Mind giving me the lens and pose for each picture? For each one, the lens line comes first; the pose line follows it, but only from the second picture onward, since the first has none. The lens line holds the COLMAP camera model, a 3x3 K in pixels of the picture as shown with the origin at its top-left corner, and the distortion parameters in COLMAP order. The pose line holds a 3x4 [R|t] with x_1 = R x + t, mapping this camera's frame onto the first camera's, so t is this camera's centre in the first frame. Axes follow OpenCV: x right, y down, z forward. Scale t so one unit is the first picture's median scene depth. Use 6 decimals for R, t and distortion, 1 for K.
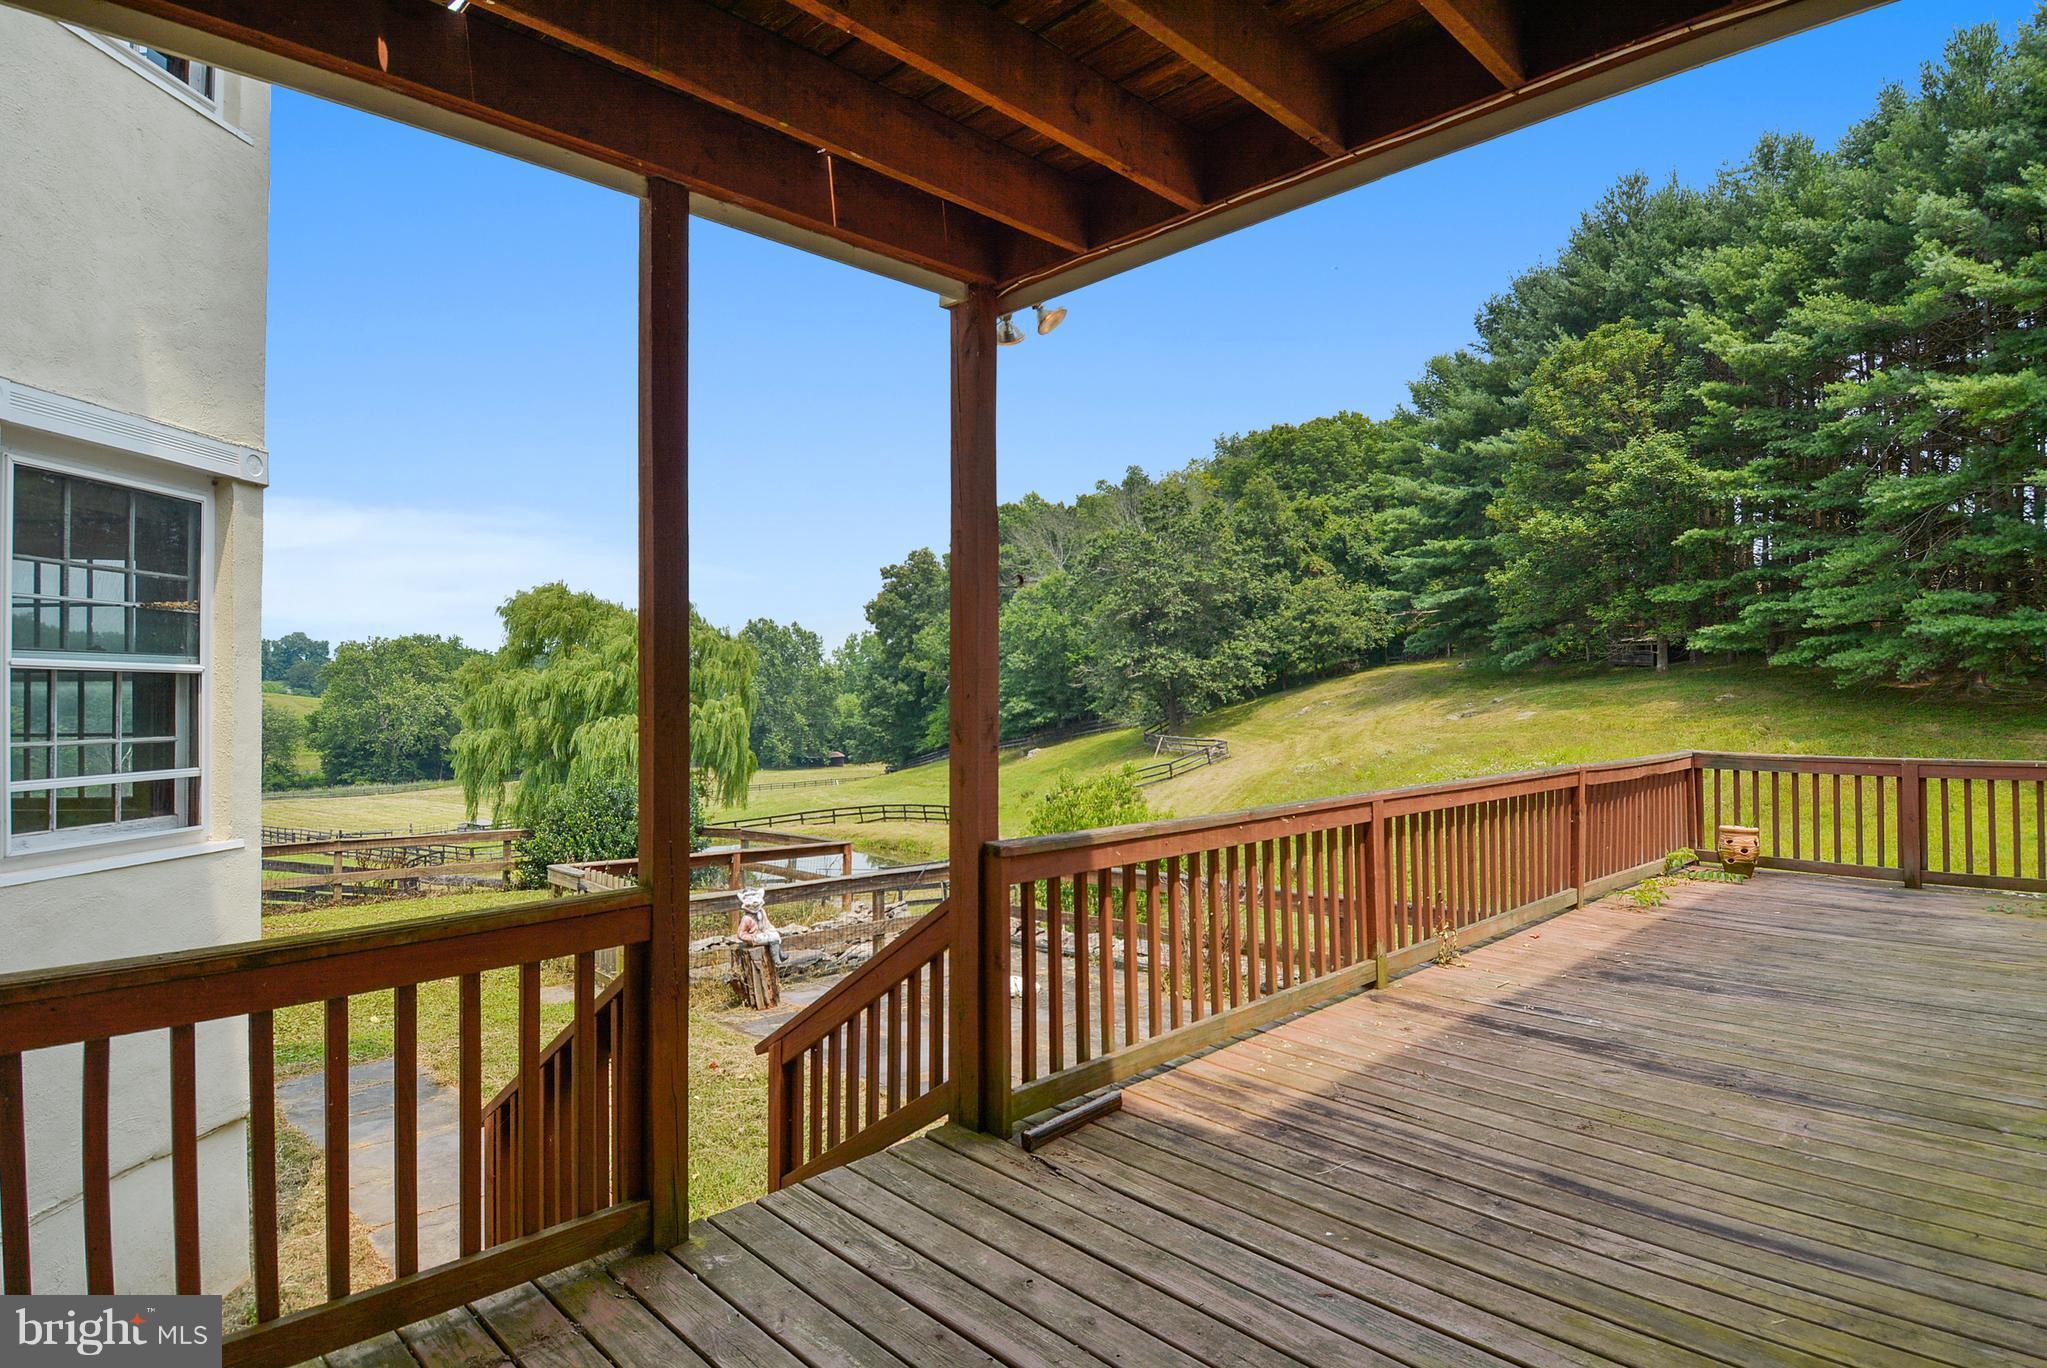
lens RADIAL K [[1088.4, 0, 1032.8], [0, 1088.4, 681.5], [0, 0, 1]] dist [0.005395, 0.000477]
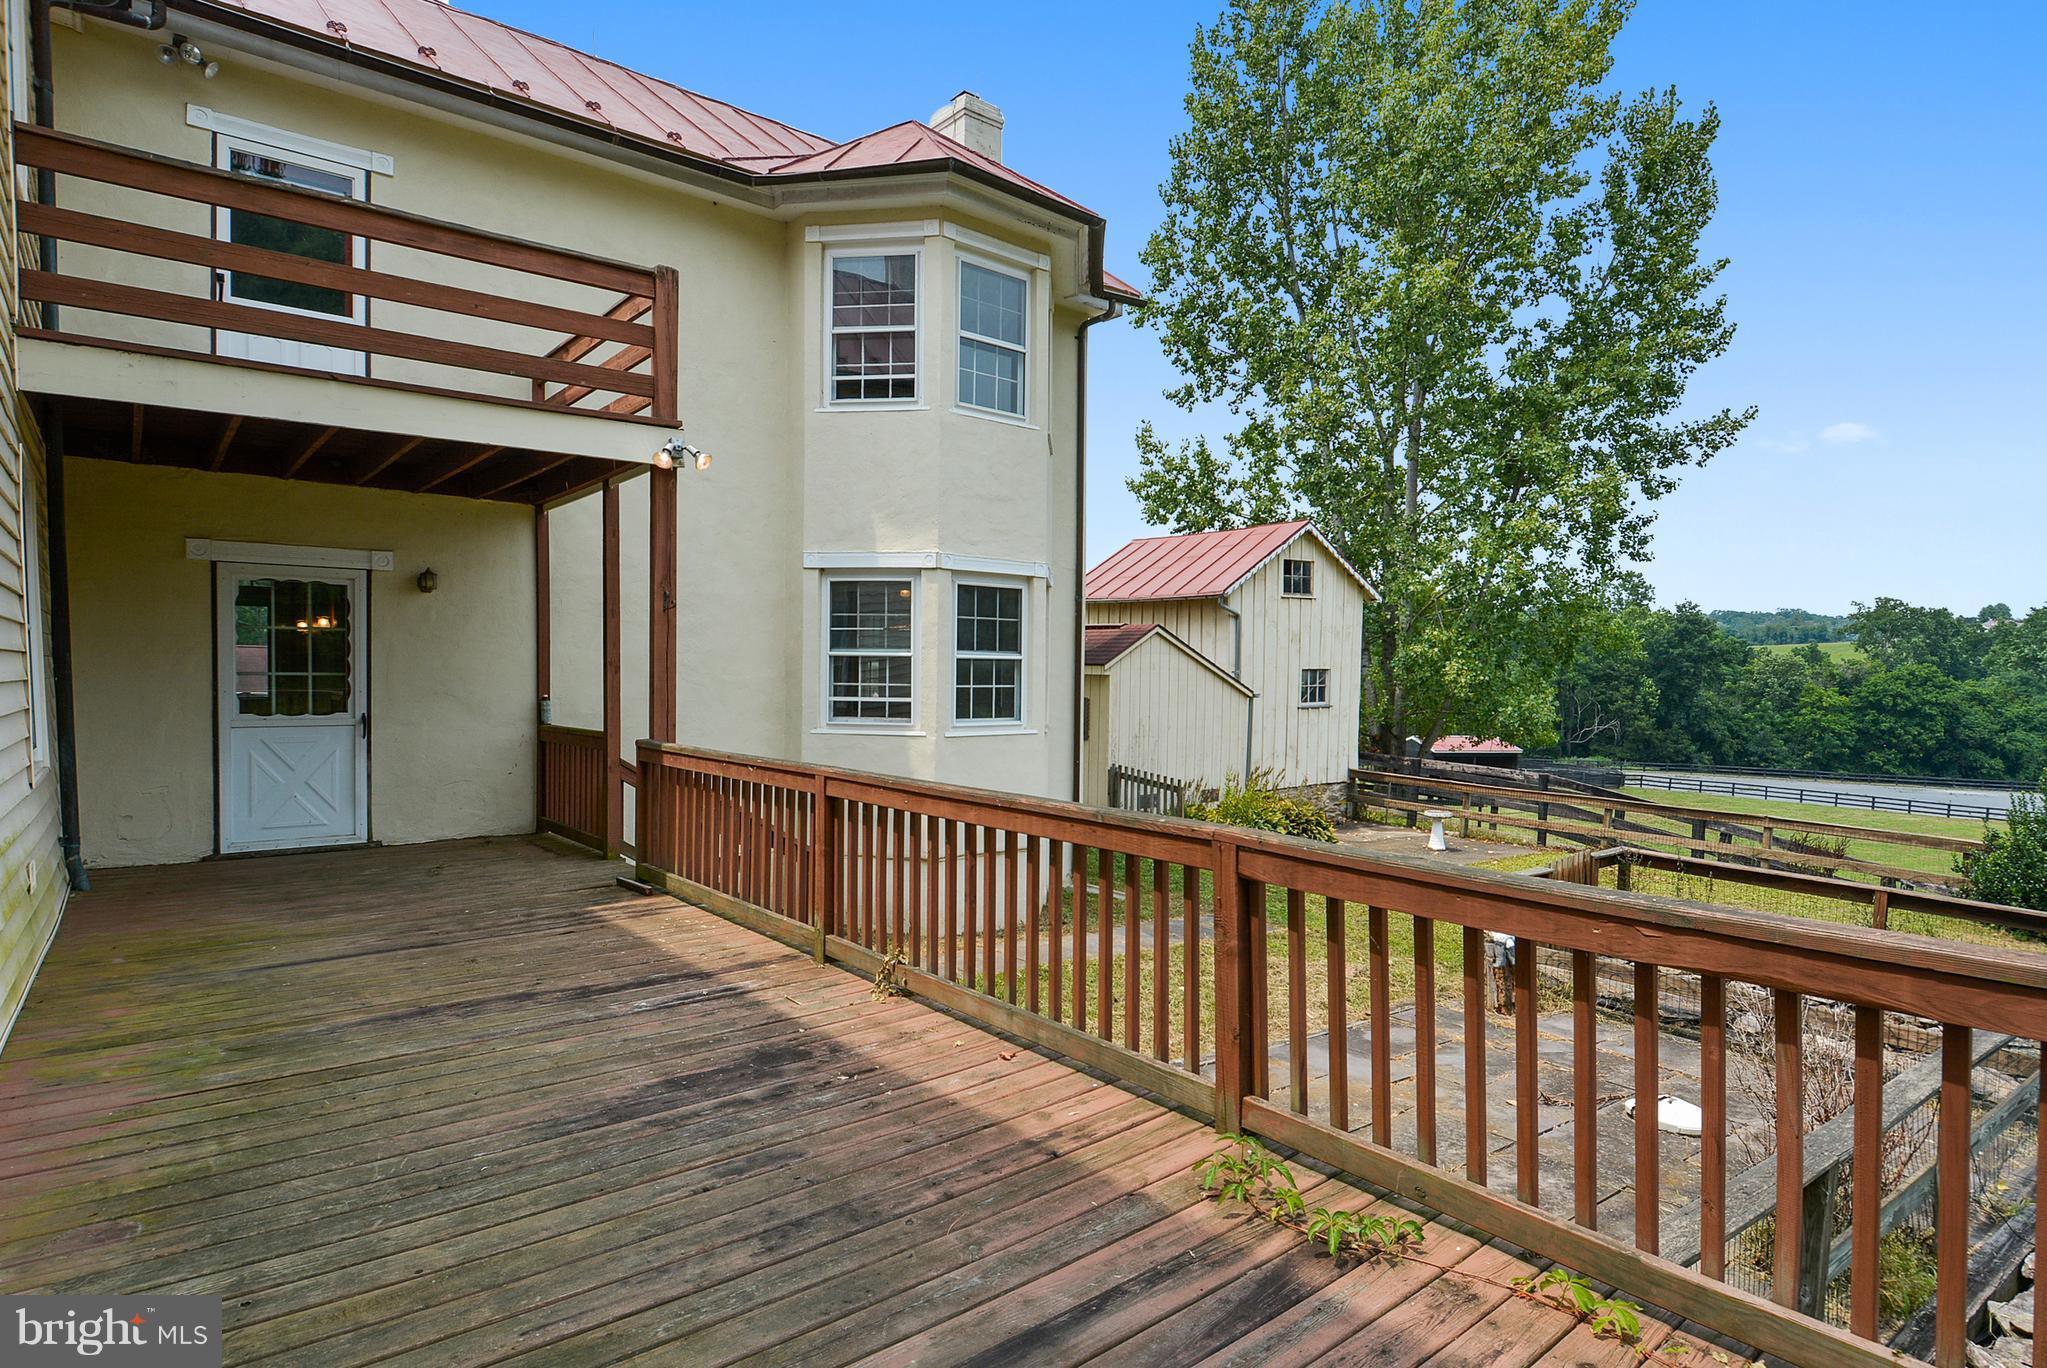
lens RADIAL K [[1088.4, 0, 1029.5], [0, 1088.4, 674.9], [0, 0, 1]] dist [0.005395, 0.000477]
pose [[-0.094668, 0.004481, -0.995499, 1.539276], [0.000388, 0.999990, 0.004465, 0.021992], [0.995509, 0.000037, -0.094669, 1.538882]]
